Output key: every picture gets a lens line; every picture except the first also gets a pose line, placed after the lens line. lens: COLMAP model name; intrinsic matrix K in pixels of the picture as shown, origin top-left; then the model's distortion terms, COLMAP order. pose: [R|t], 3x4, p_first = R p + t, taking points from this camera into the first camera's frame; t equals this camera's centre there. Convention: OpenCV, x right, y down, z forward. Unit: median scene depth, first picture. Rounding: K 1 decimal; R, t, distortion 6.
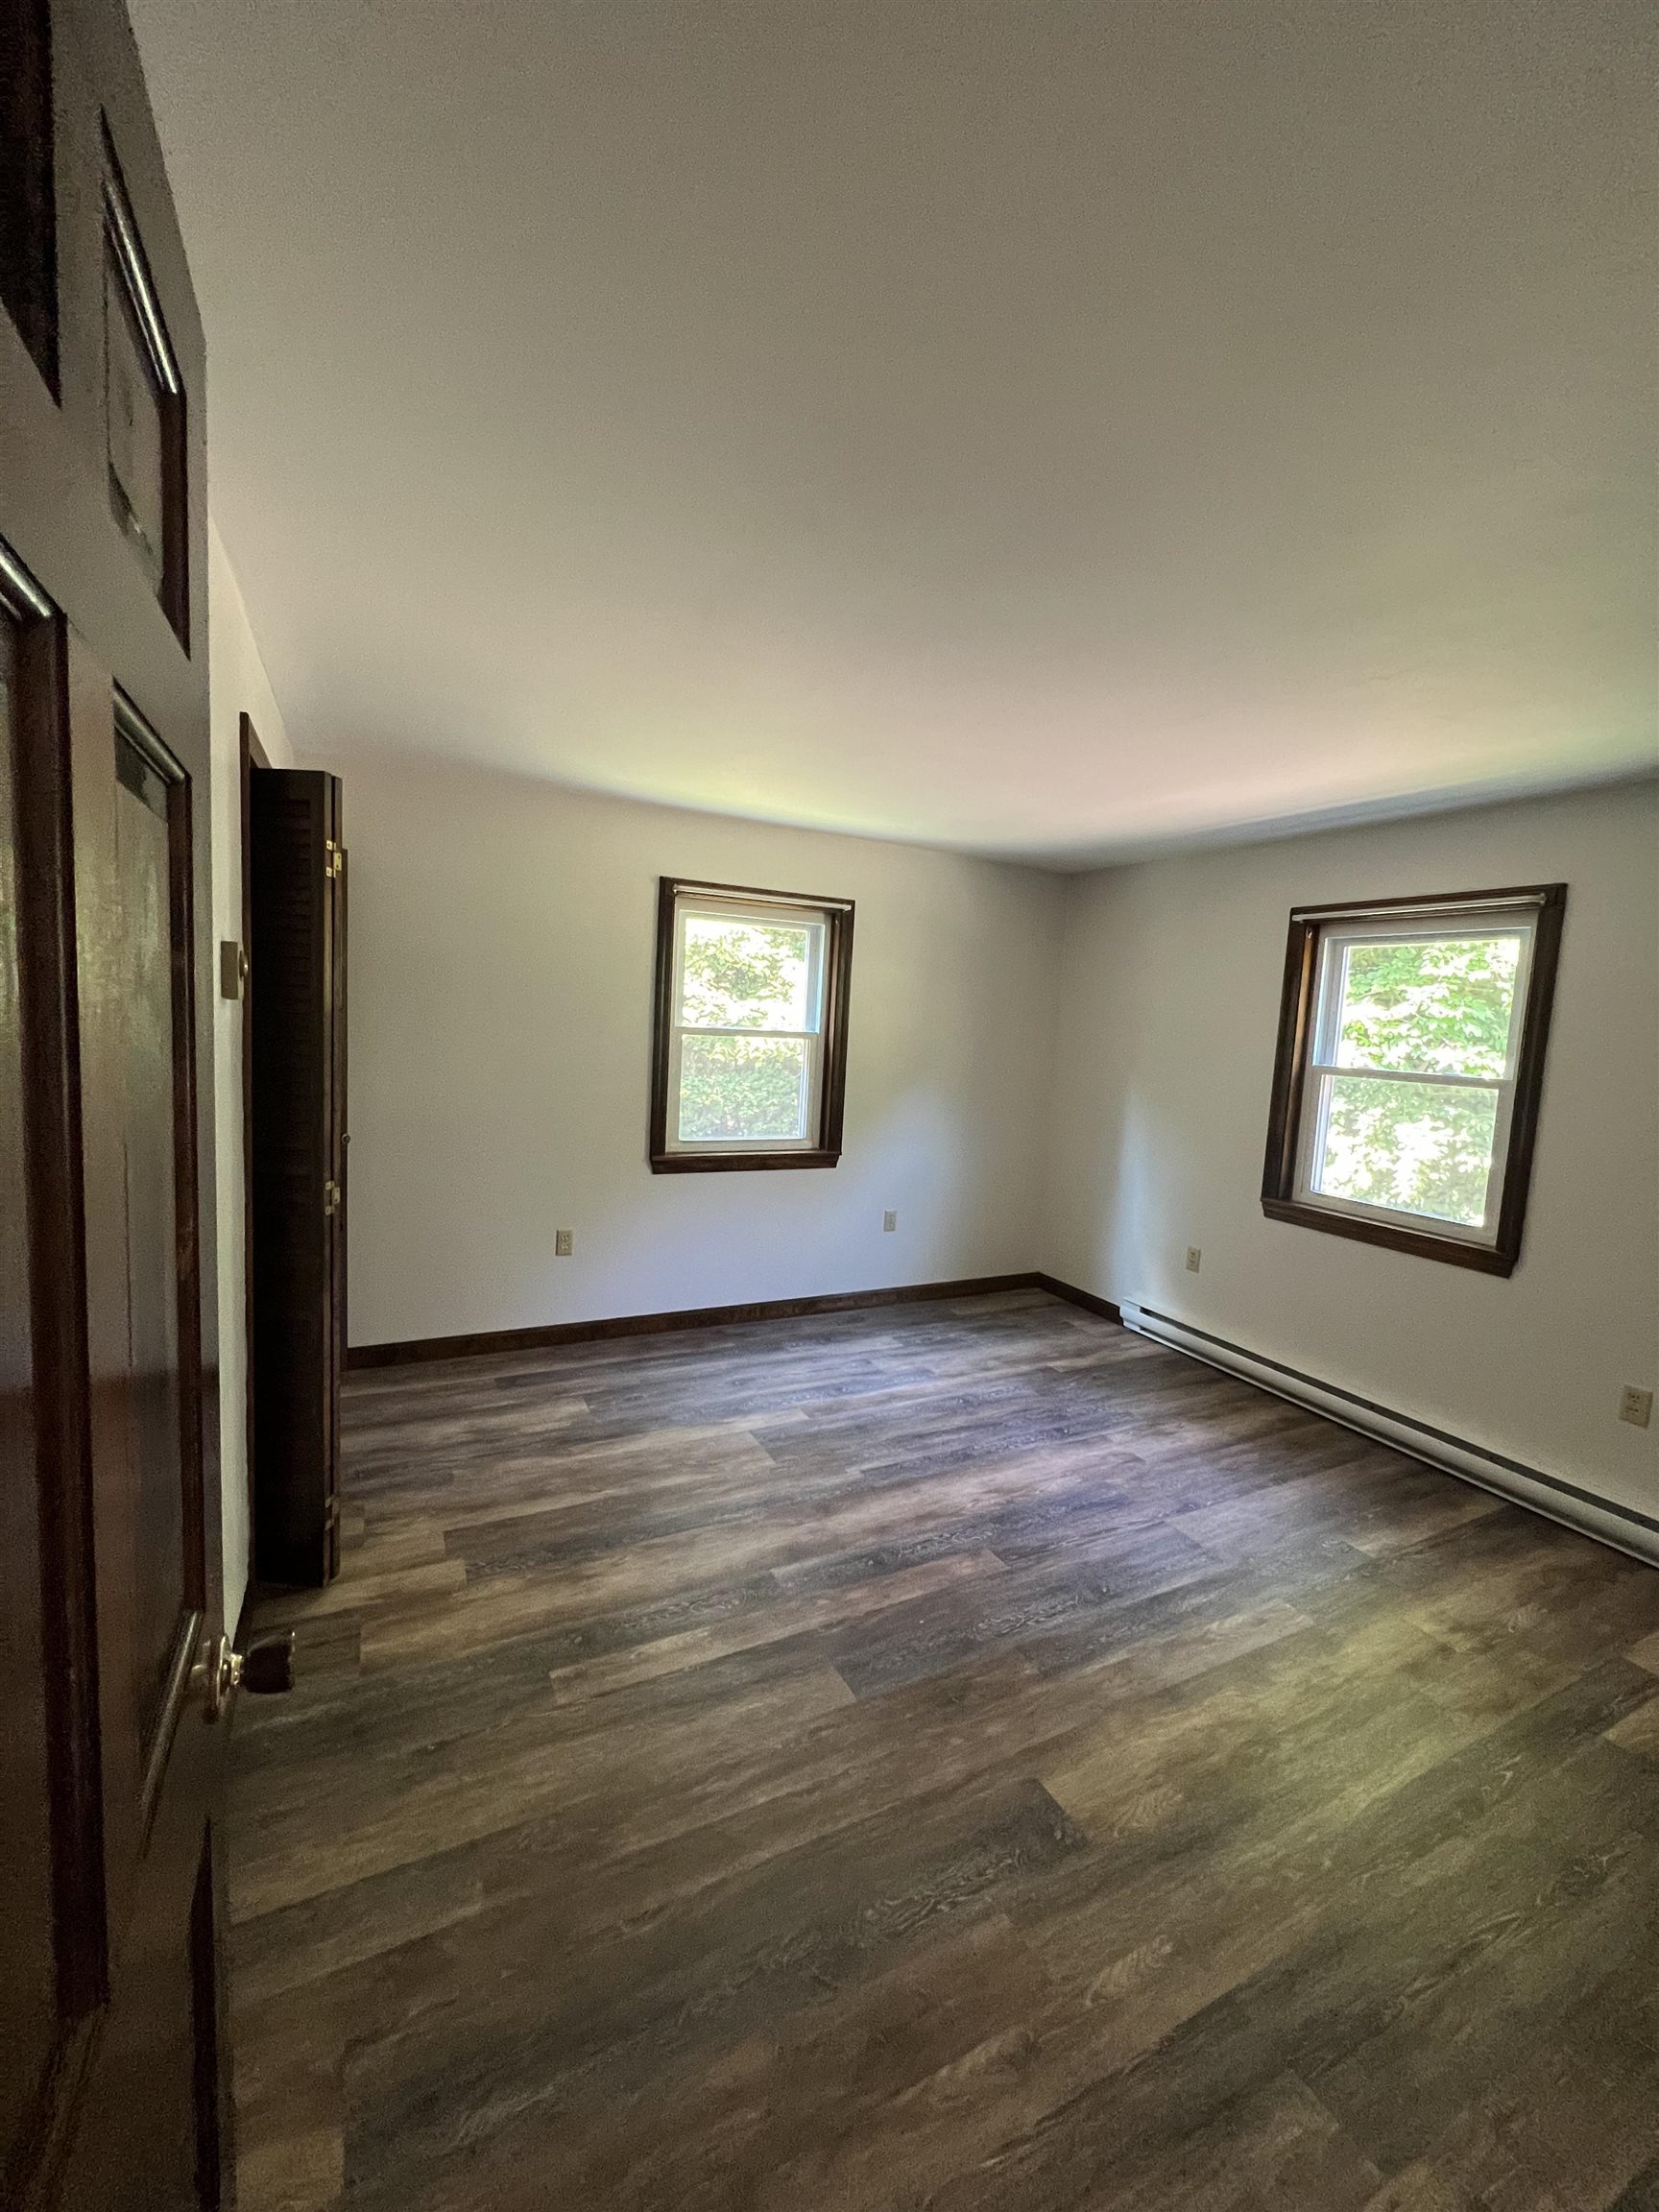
lens RADIAL K [[889.2, 0, 799.0], [0, 889.2, 1098.3], [0, 0, 1]] dist [-0.001803, -0.000155]
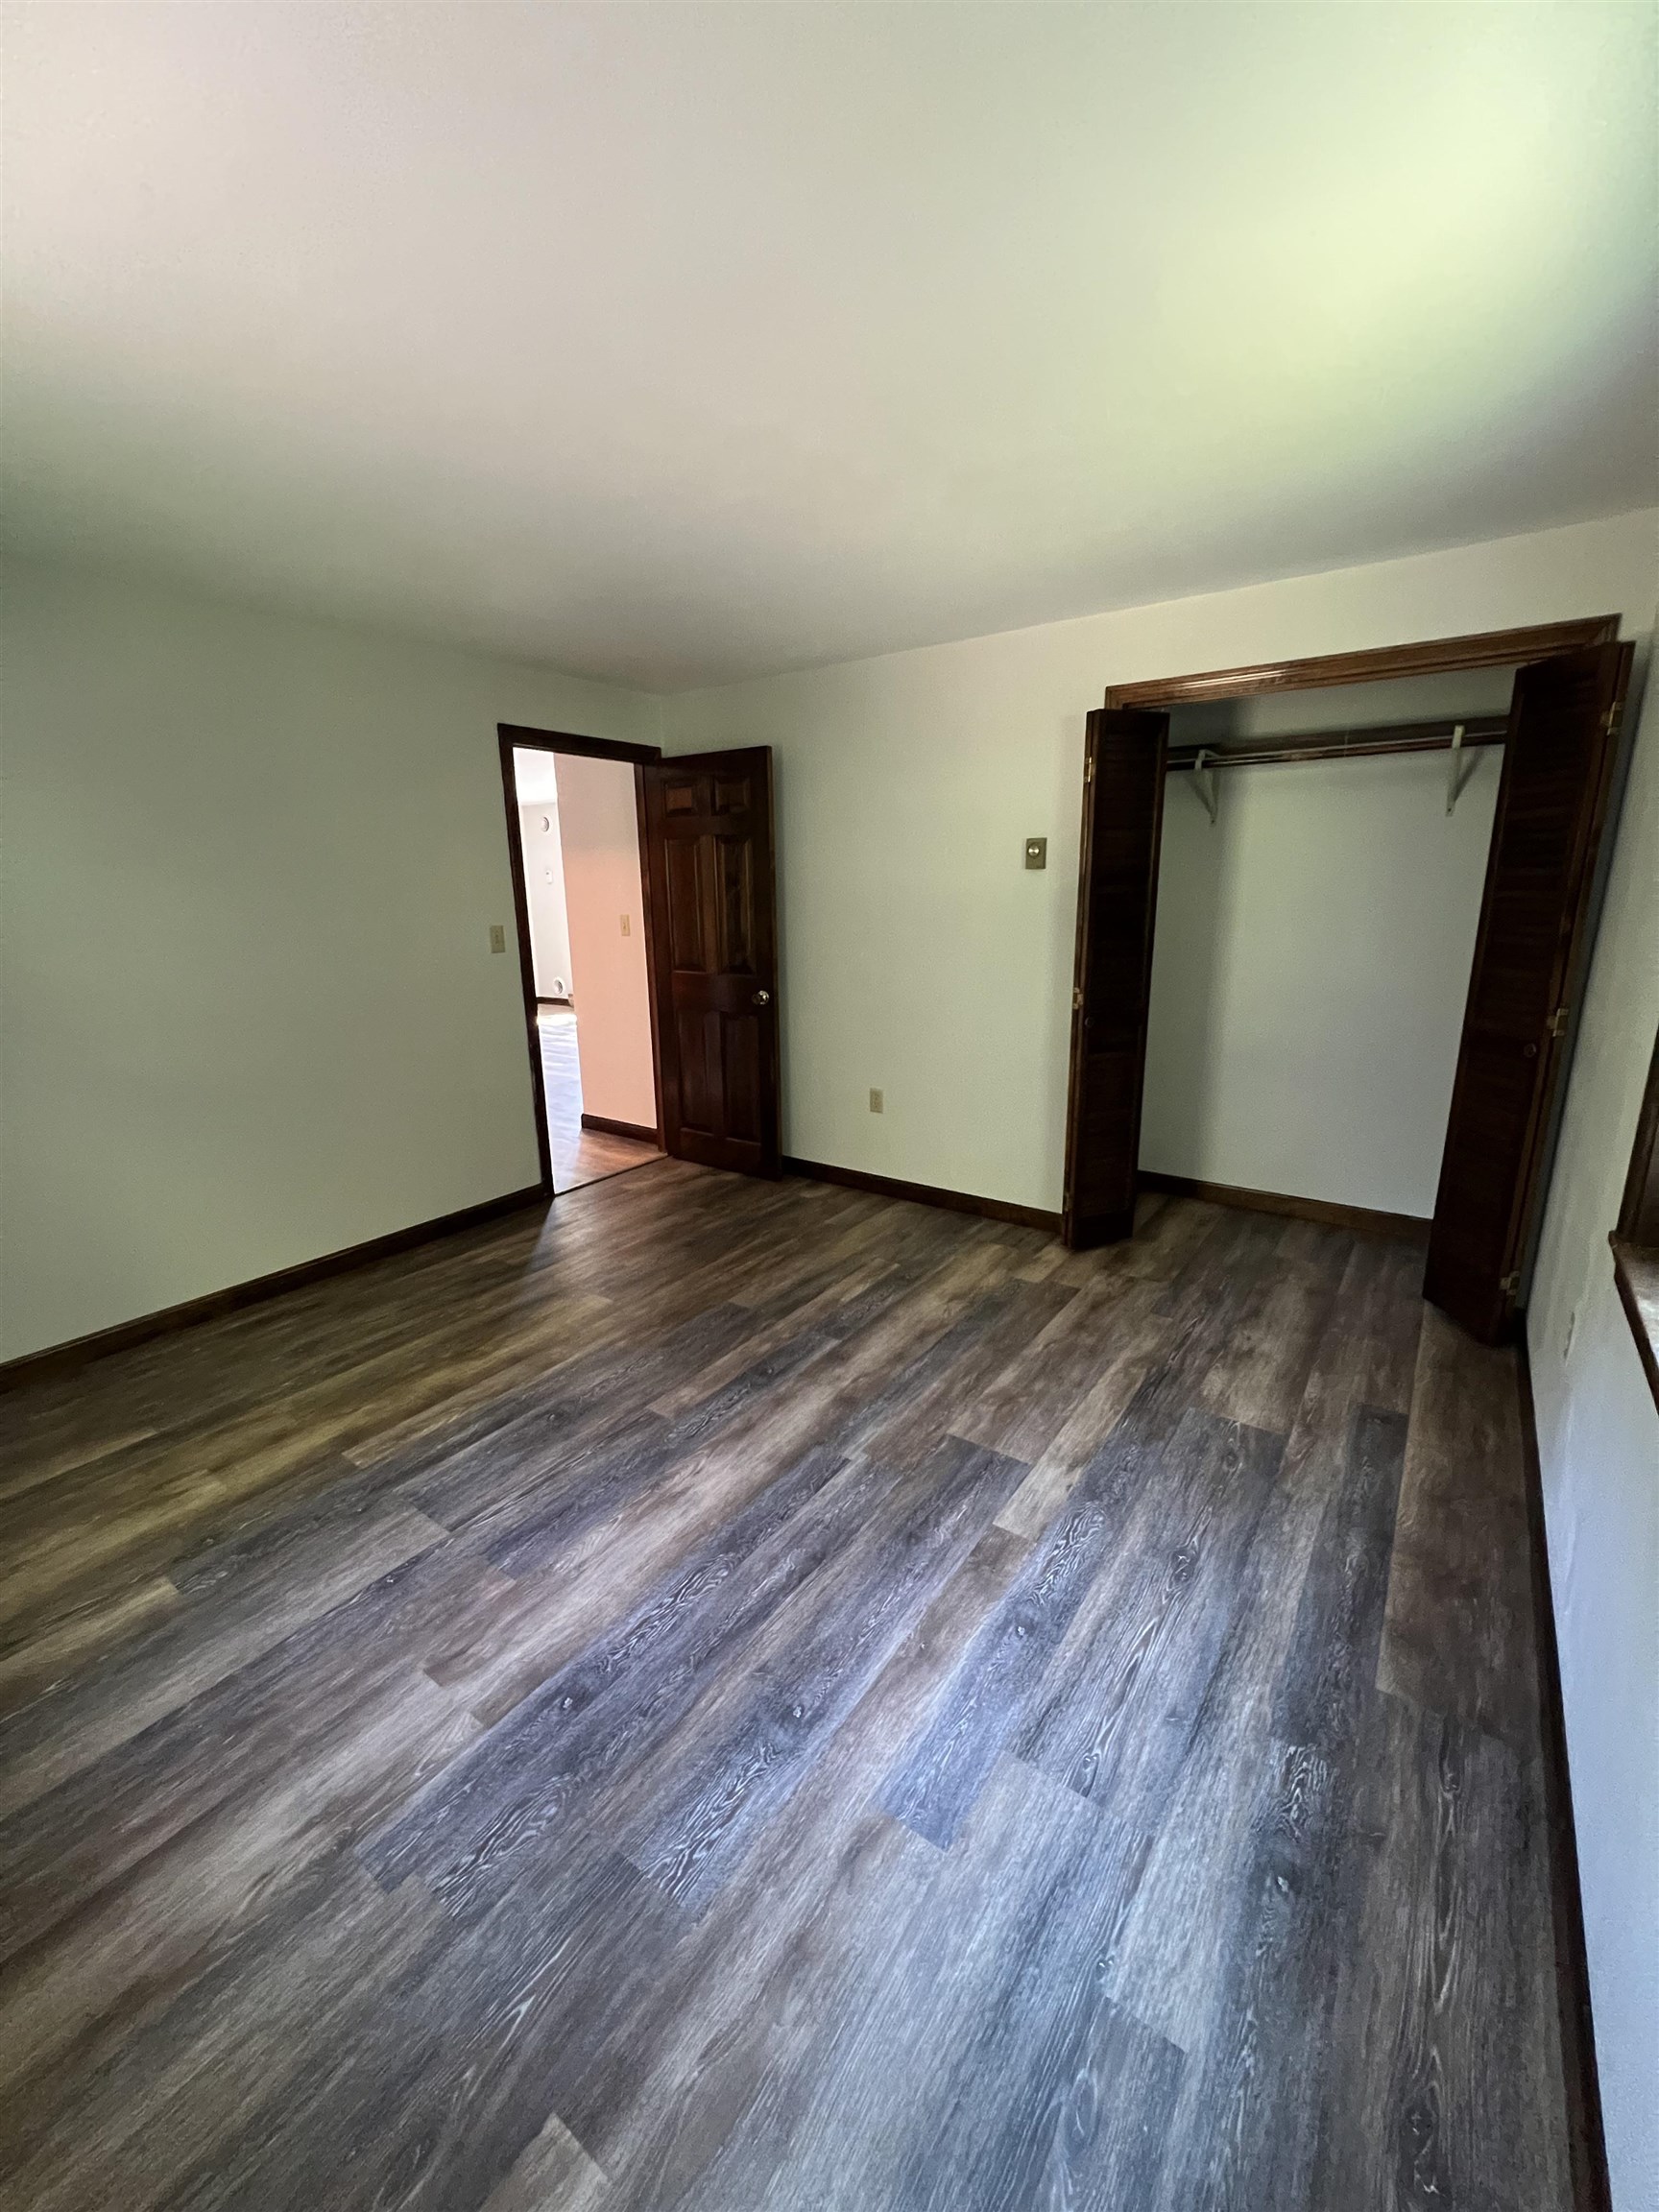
lens RADIAL K [[889.2, 0, 799.0], [0, 889.2, 1098.3], [0, 0, 1]] dist [-0.001803, -0.000155]
pose [[-0.889607, 0.070066, -0.451321, 0.420248], [-0.077417, 0.950731, 0.300195, -0.097115], [0.450118, 0.301996, -0.840353, 1.494082]]
